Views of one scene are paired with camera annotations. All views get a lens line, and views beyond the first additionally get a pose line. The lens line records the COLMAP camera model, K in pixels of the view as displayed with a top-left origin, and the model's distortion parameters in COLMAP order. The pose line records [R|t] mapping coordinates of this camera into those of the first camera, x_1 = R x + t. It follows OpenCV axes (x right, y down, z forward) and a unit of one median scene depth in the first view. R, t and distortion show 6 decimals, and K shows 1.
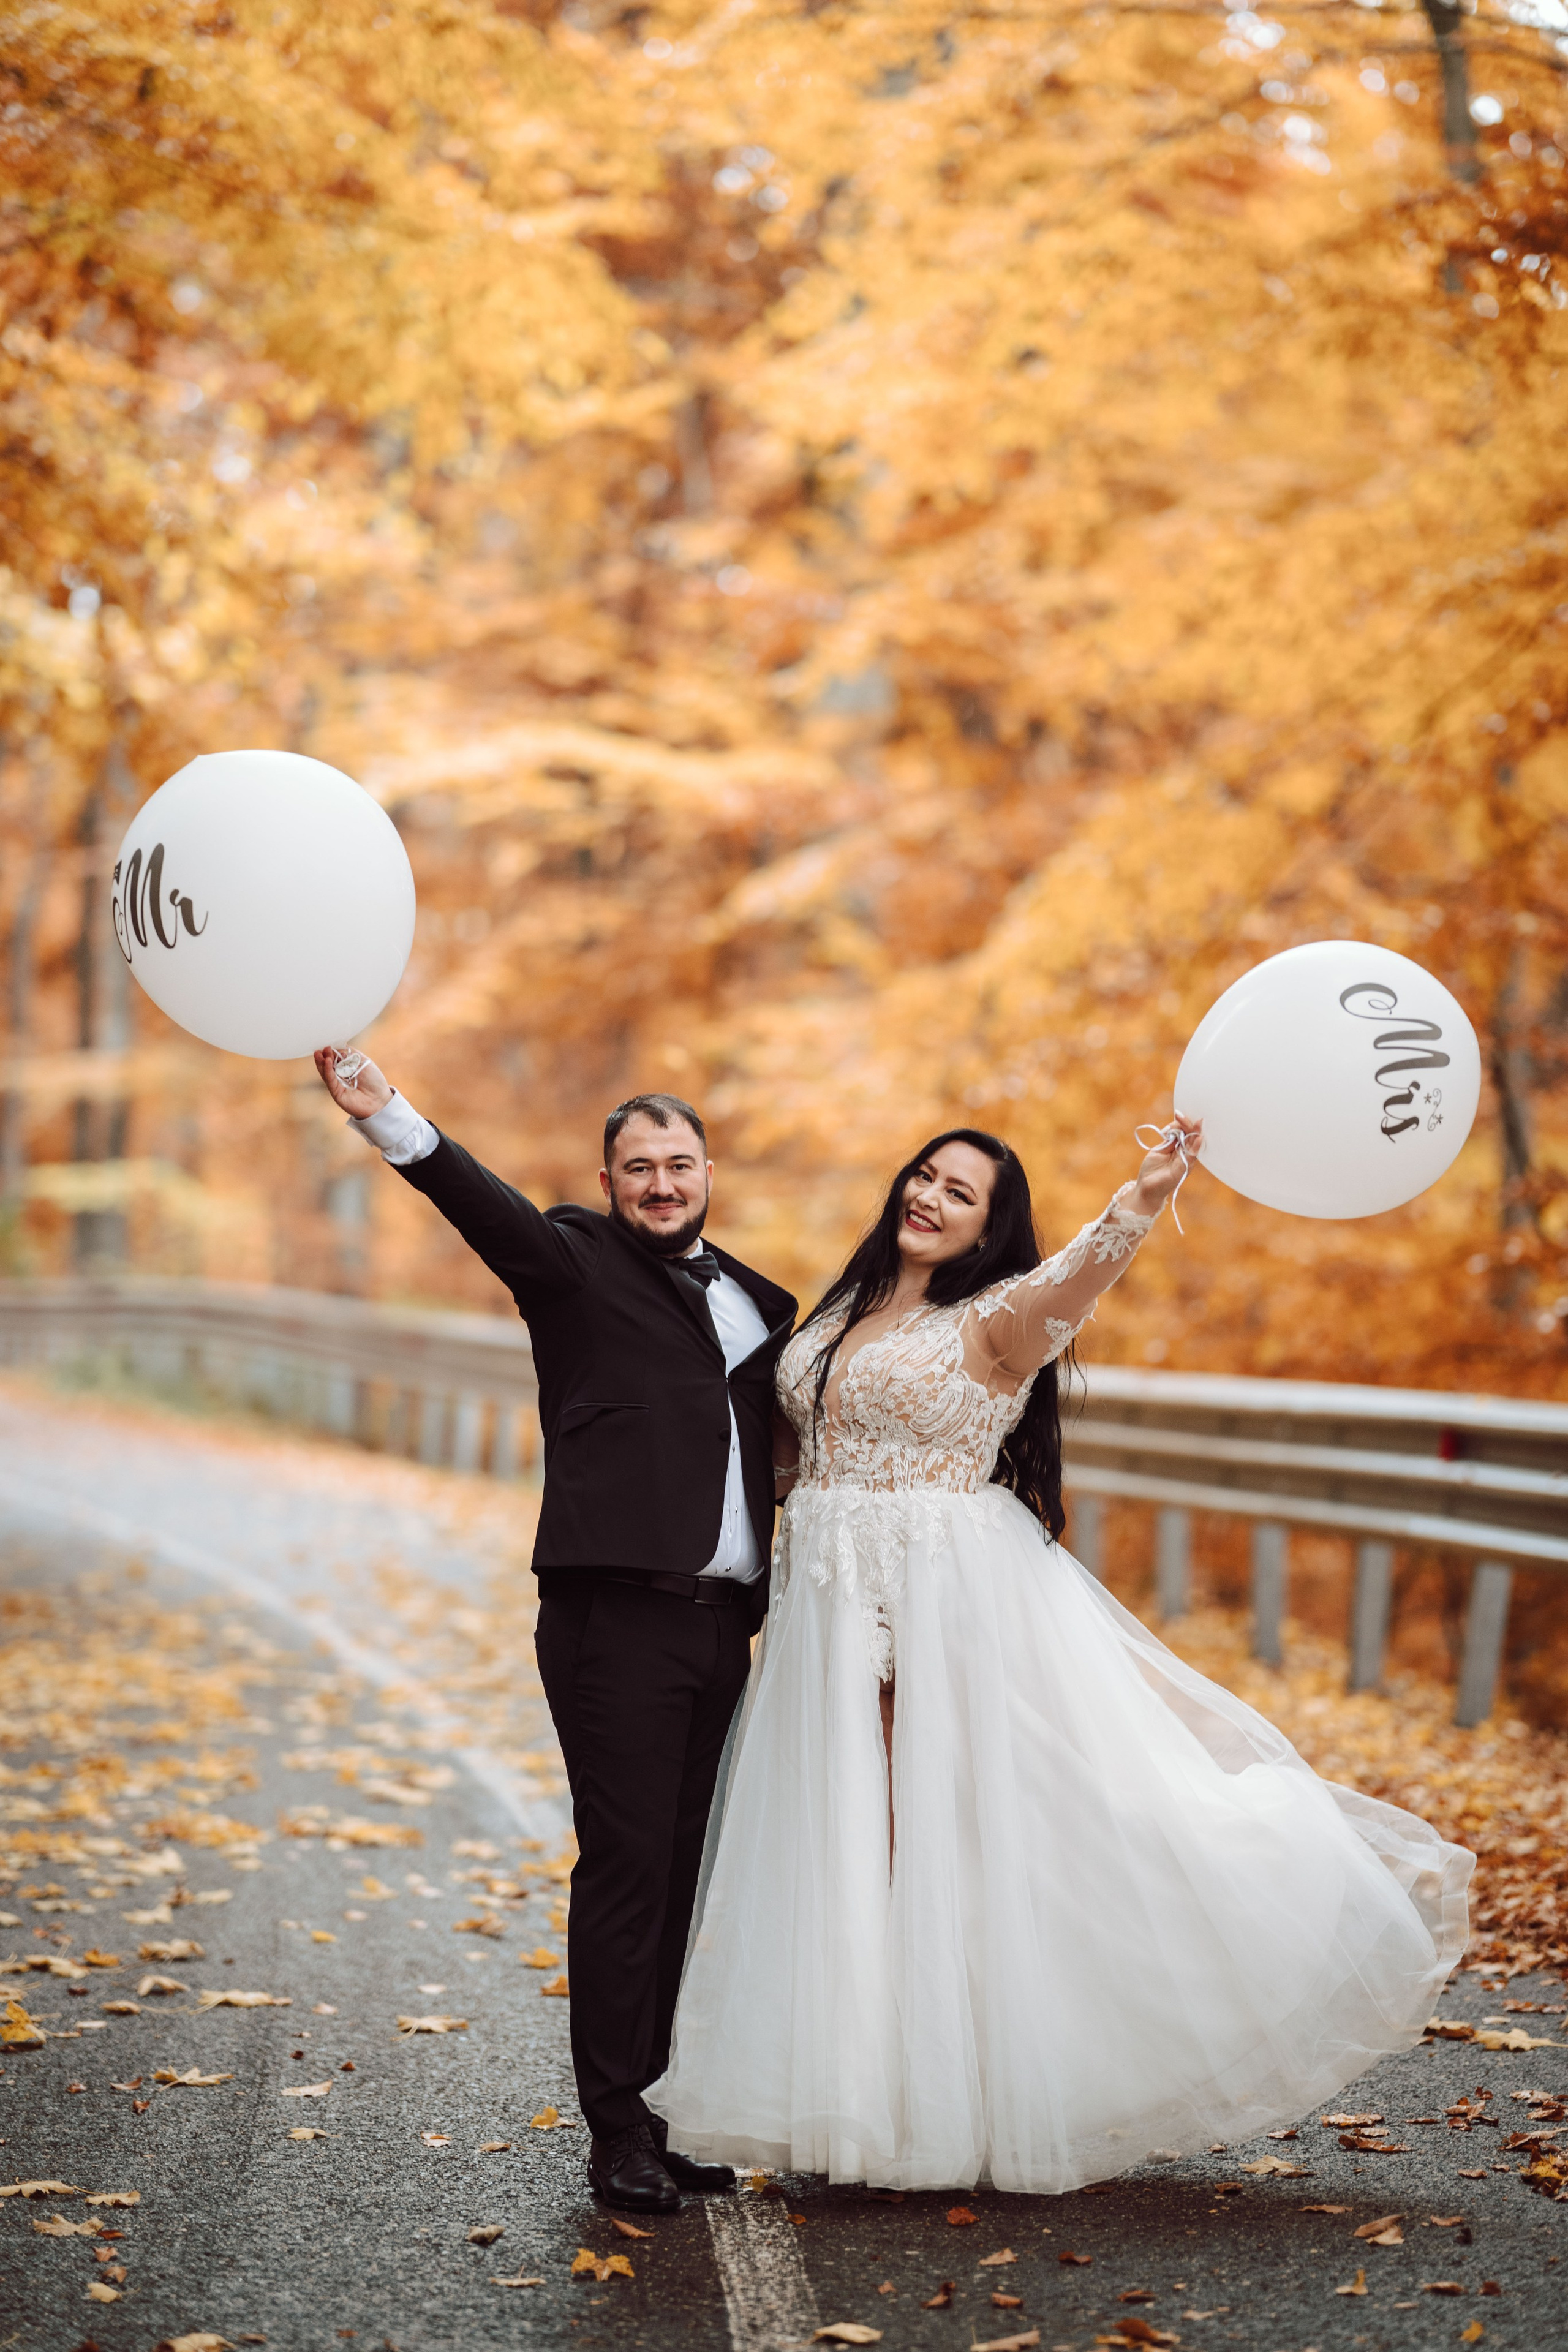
lens RADIAL K [[5624.3, 0, 777.2], [0, 5624.3, 1171.5], [0, 0, 1]] dist [0.580059, 0.000000]
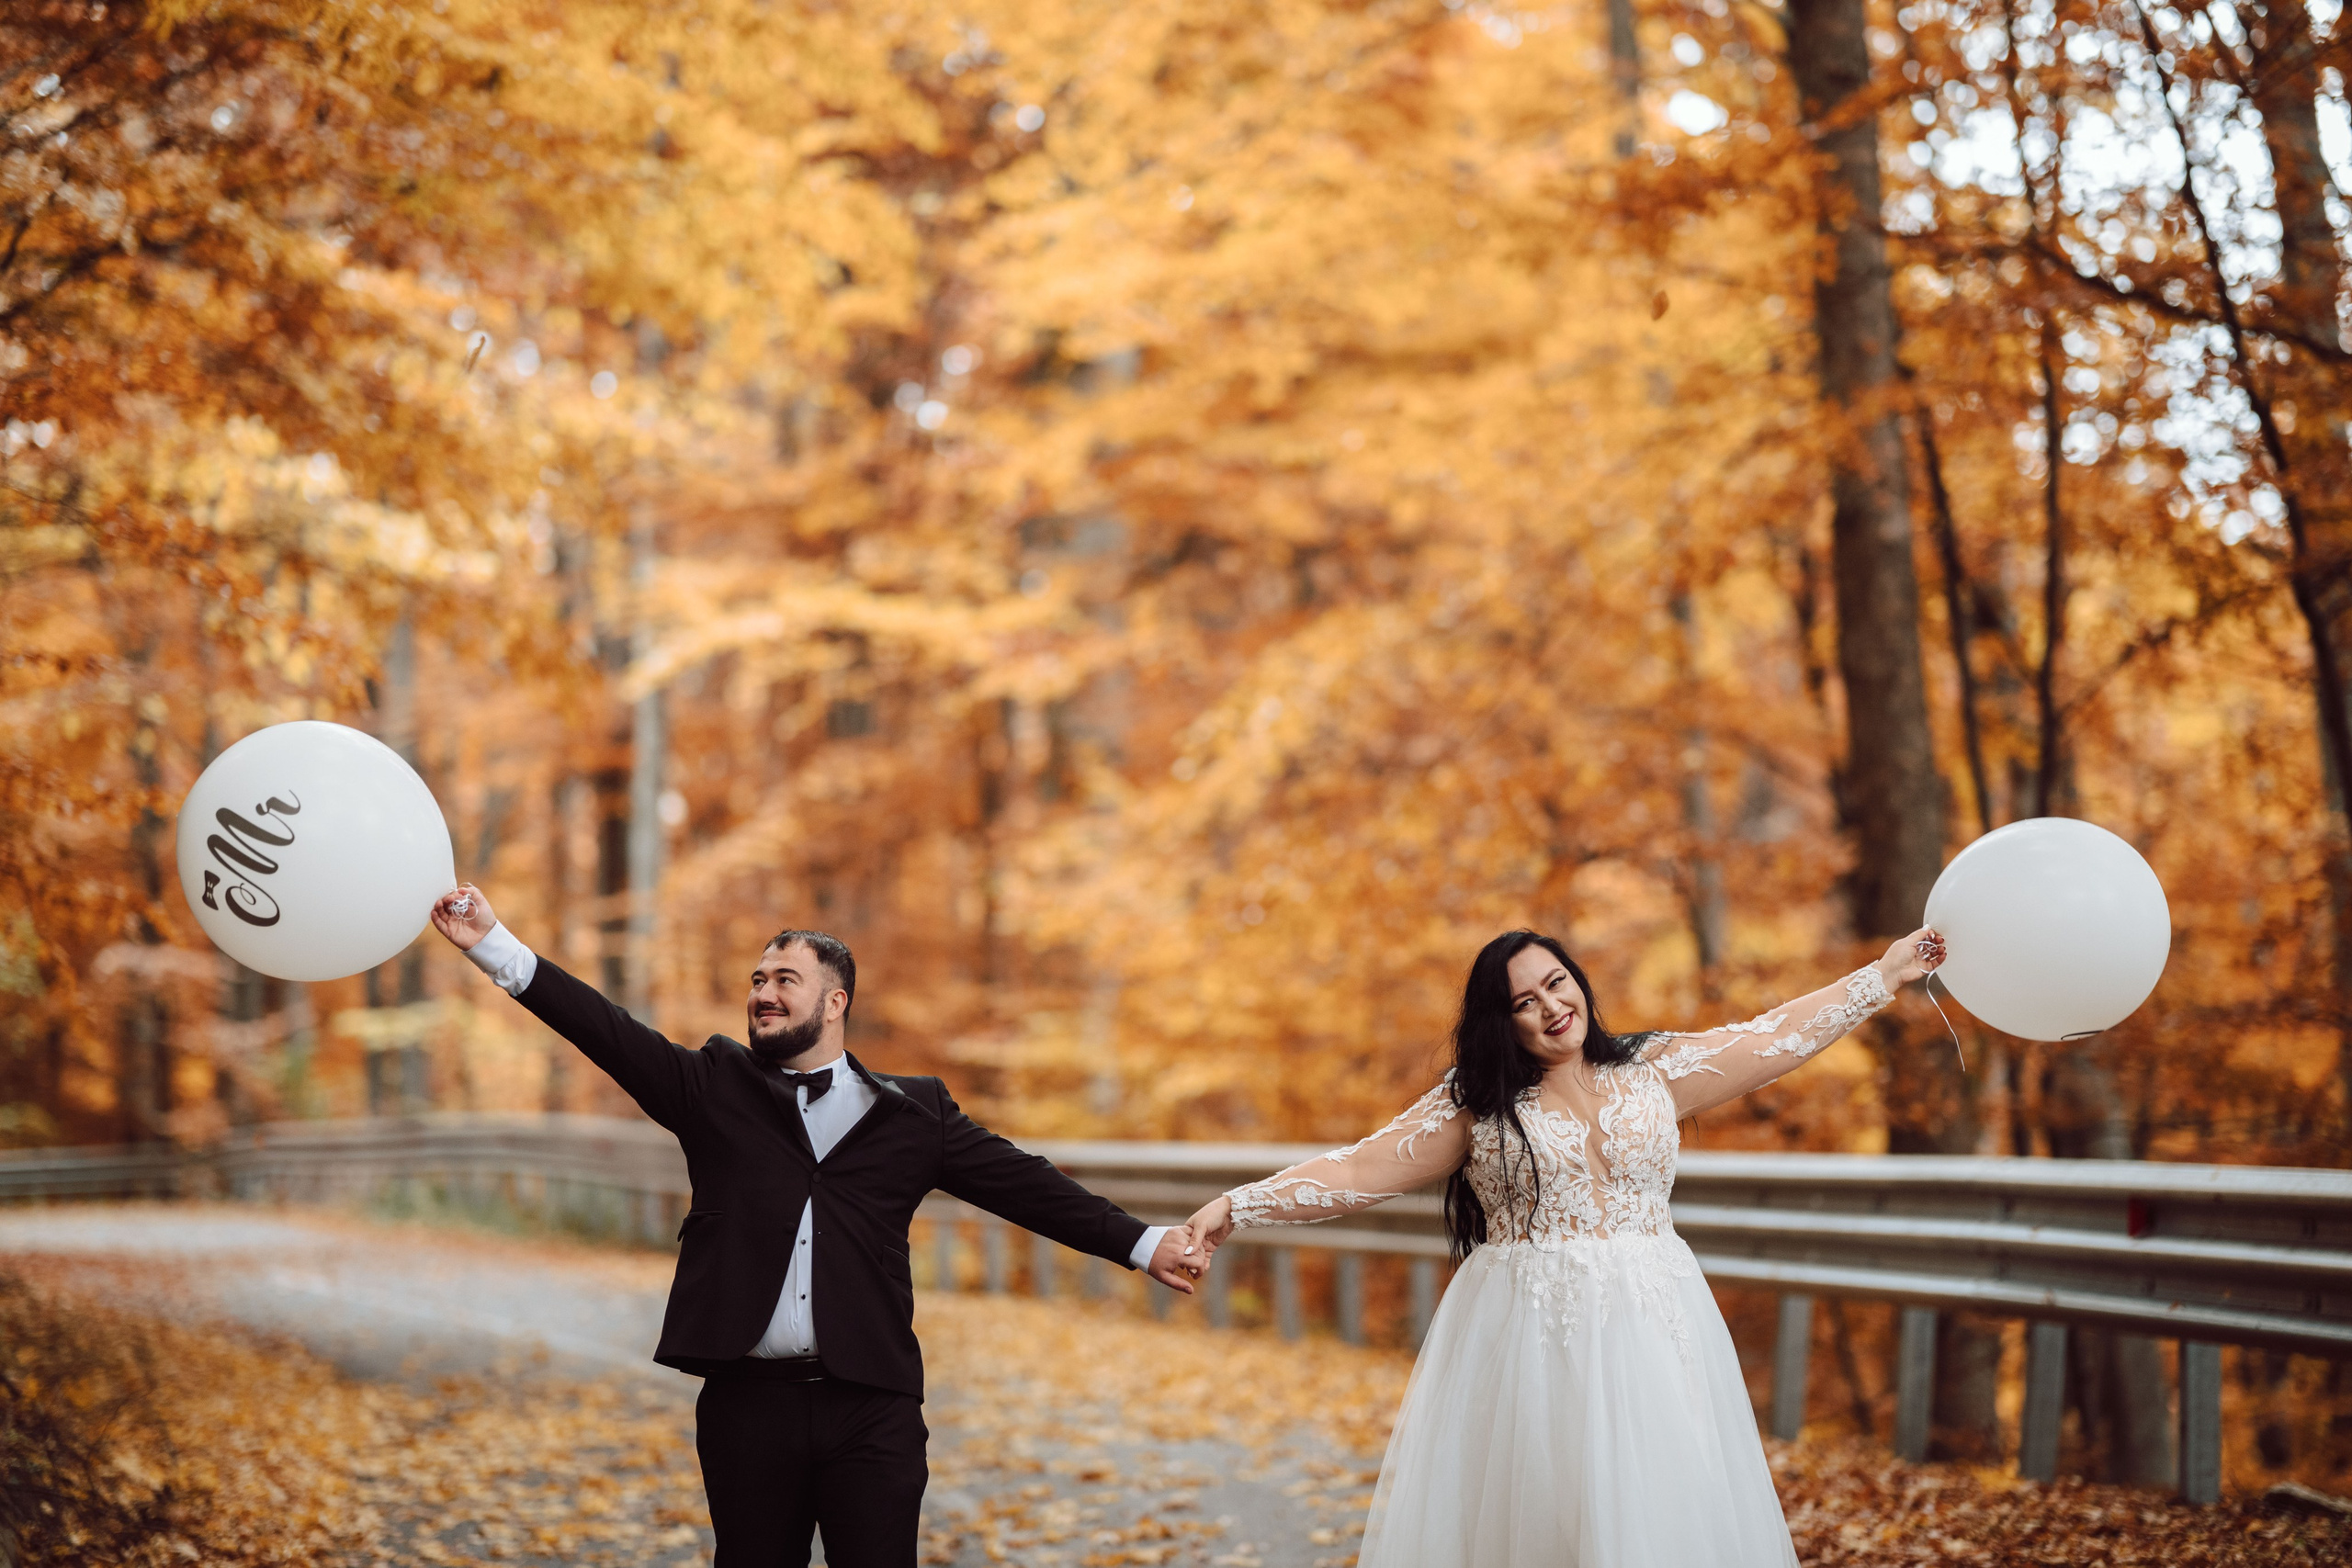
lens RADIAL K [[5623.8, 0, 1177.3], [0, 5623.8, 786.7], [0, 0, 1]] dist [0.580059, 0.000000]
pose [[0.999135, -0.024598, 0.033543, -0.012162], [0.025797, 0.999027, -0.035782, -0.001076], [-0.032630, 0.036616, 0.998797, -0.124994]]
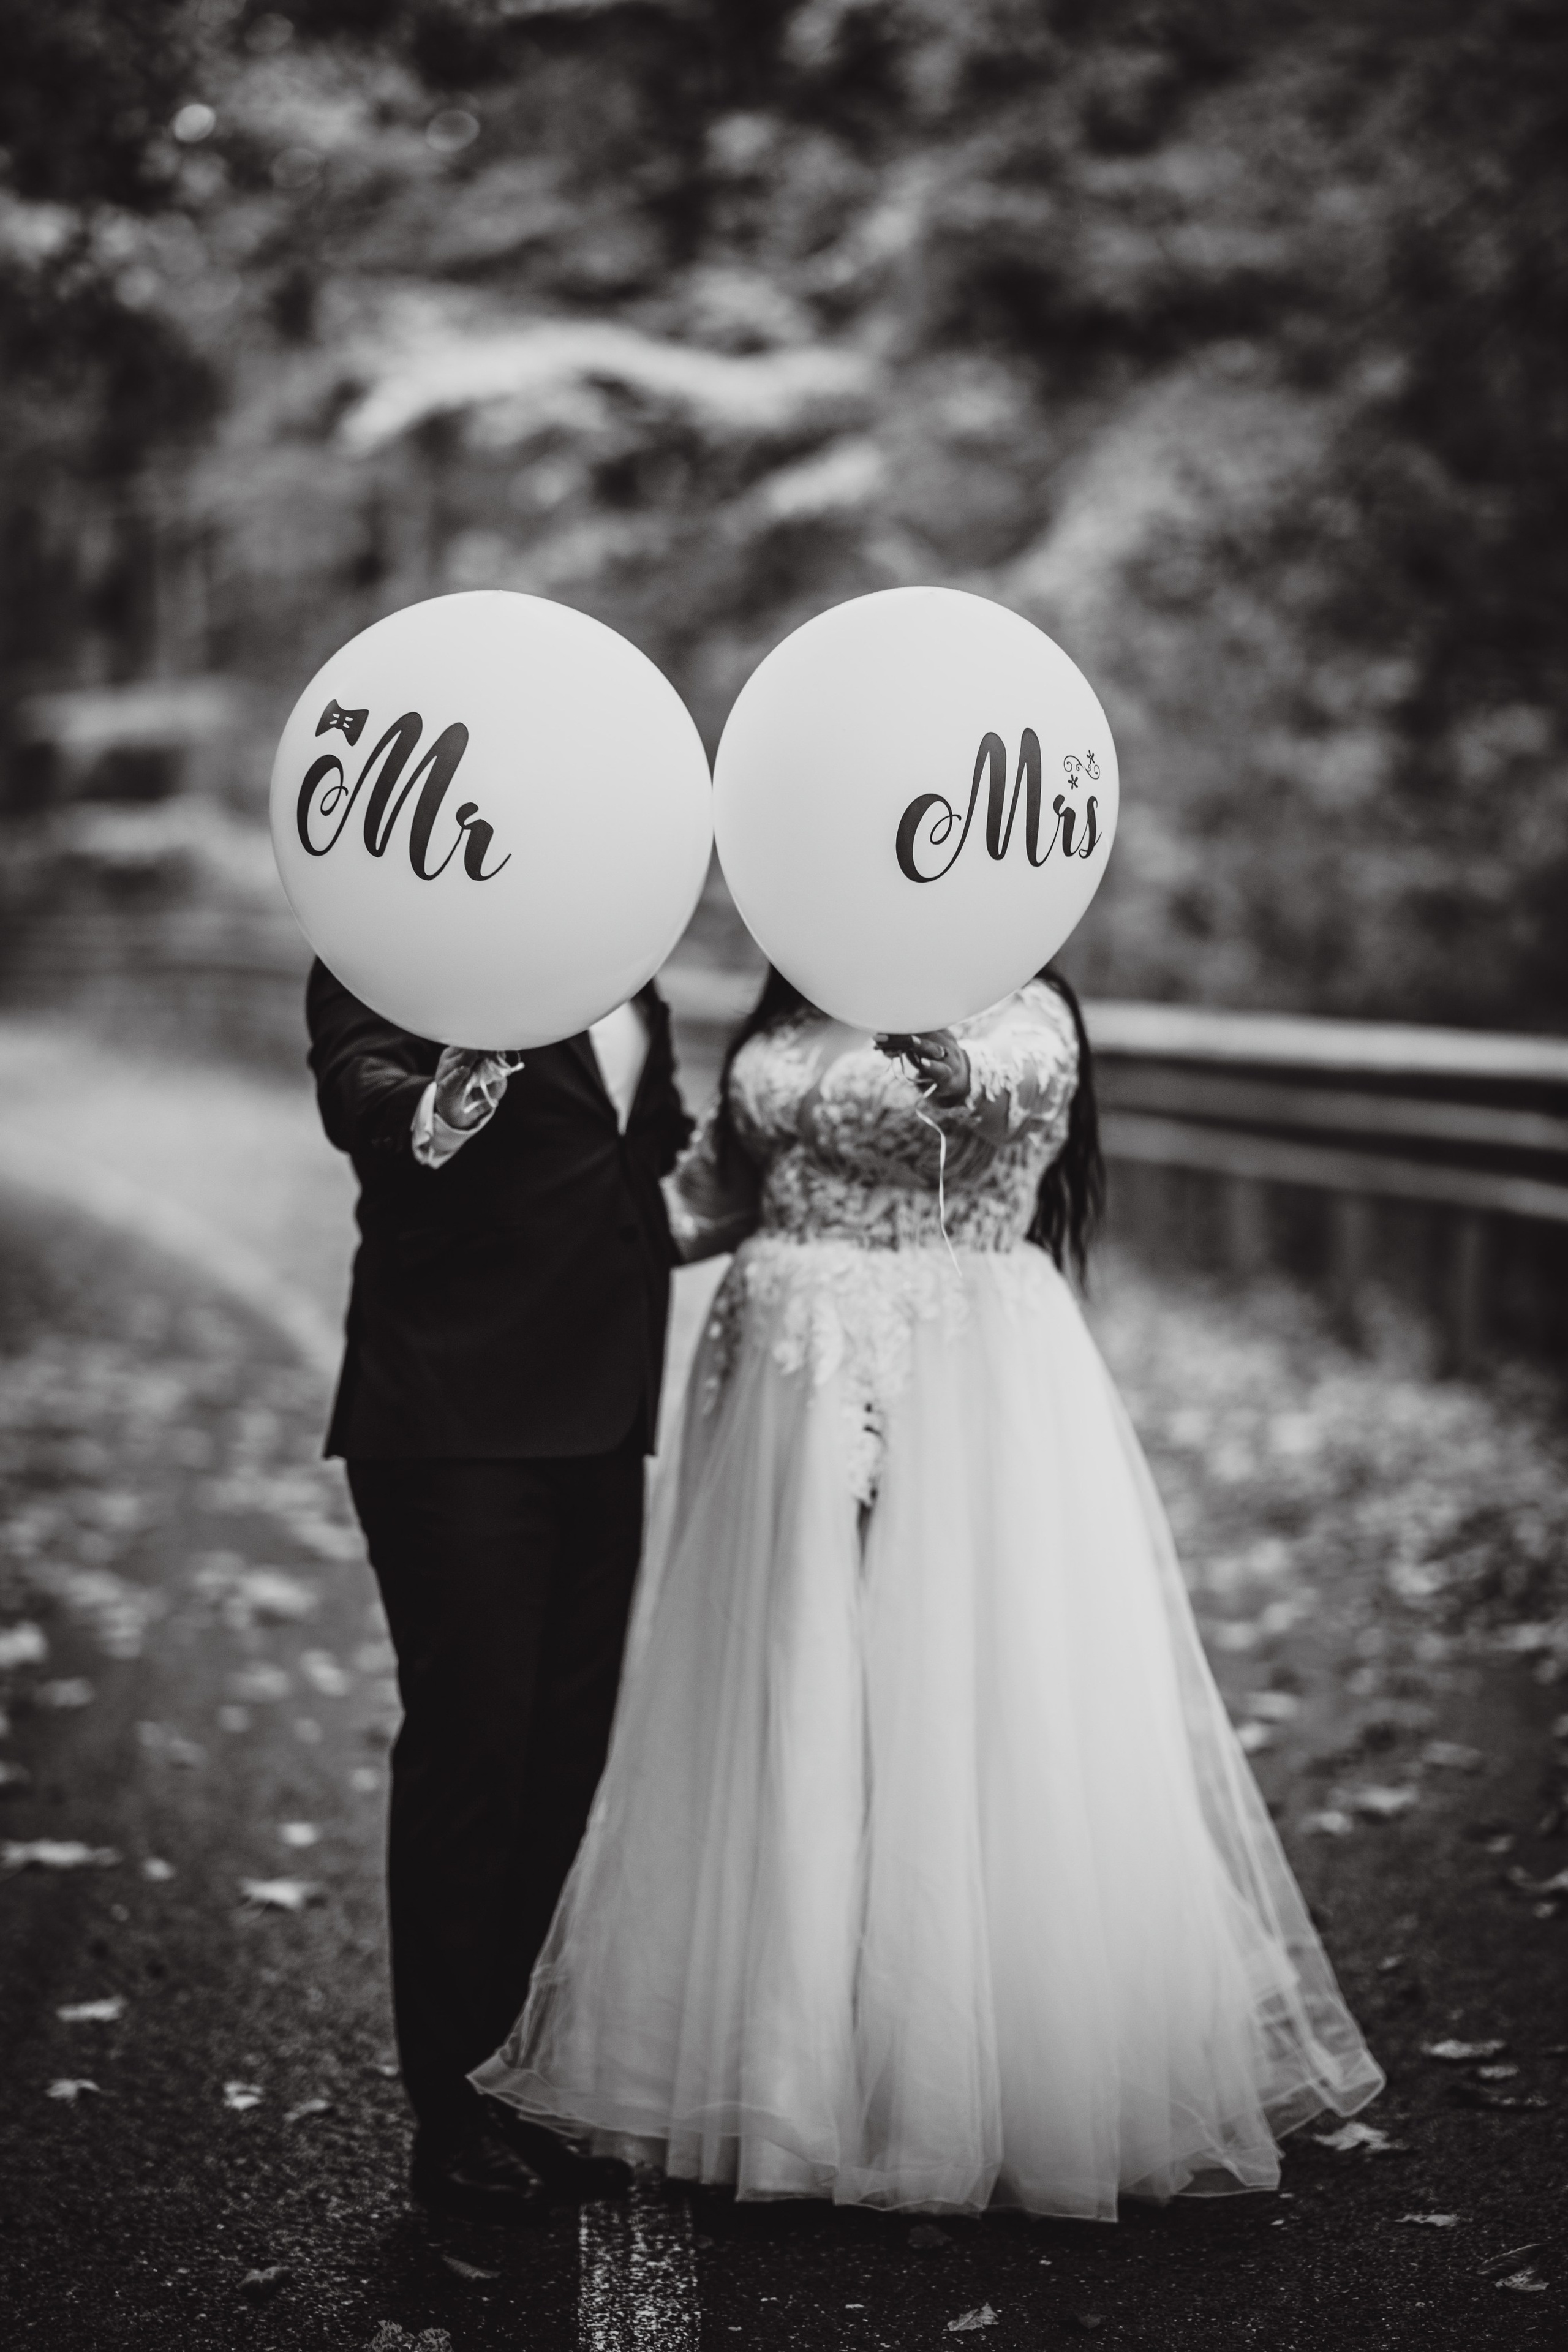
lens RADIAL K [[5624.3, 0, 788.8], [0, 5624.3, 1187.5], [0, 0, 1]] dist [0.580059, 0.000000]
pose [[0.999744, -0.018680, -0.012742, 0.010387], [0.019495, 0.997549, 0.067203, 0.000737], [0.011455, -0.067434, 0.997658, 0.114493]]
